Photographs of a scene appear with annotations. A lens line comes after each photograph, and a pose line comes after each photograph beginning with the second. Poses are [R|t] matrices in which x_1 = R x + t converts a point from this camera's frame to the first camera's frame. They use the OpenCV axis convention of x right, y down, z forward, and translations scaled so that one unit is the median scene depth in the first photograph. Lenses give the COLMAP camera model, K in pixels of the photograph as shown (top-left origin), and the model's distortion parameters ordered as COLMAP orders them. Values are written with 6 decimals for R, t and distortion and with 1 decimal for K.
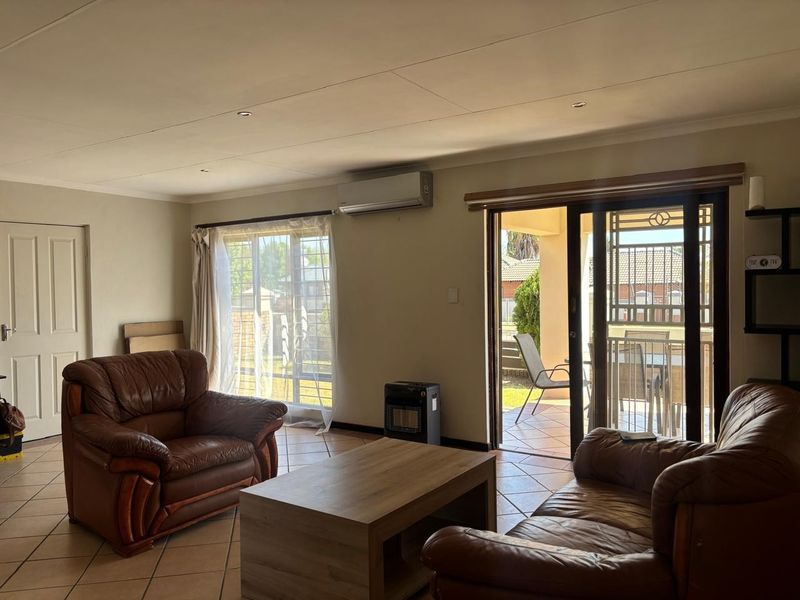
lens RADIAL K [[593.6, 0, 374.6], [0, 593.6, 281.7], [0, 0, 1]] dist [0.002875, 0.000926]
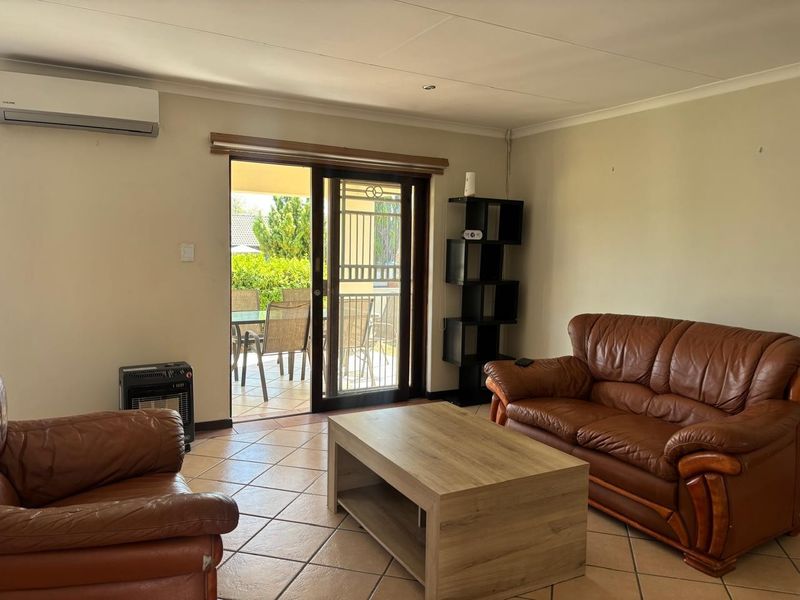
lens RADIAL K [[610.5, 0, 397.1], [0, 610.5, 286.0], [0, 0, 1]] dist [0.068070, -0.000826]
pose [[0.433415, -0.030928, 0.900664, -0.561484], [-0.036099, 0.998013, 0.051643, 0.015440], [-0.900471, -0.054895, 0.431437, 0.399145]]
